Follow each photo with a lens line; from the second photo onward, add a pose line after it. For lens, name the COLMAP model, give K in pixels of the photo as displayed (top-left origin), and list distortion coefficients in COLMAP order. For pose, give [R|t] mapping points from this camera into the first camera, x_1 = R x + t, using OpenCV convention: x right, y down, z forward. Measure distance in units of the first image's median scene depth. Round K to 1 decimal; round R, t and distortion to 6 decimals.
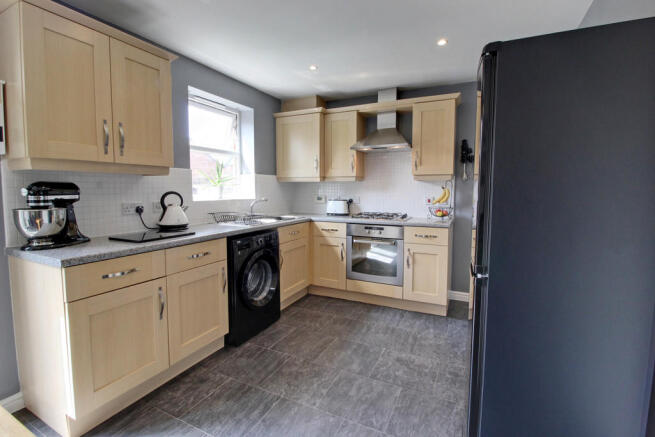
lens RADIAL K [[302.6, 0, 323.7], [0, 302.6, 211.9], [0, 0, 1]] dist [-0.002543, -0.001245]
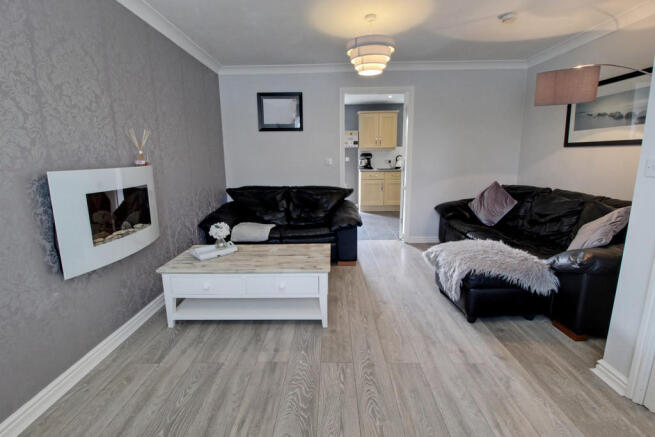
lens RADIAL K [[302.6, 0, 323.7], [0, 302.6, 211.9], [0, 0, 1]] dist [-0.002543, -0.001245]
pose [[0.423943, 0.160798, -0.891301, 1.547301], [-0.054659, 0.986862, 0.152040, 0.055307], [0.904038, -0.015738, 0.427162, -0.762446]]
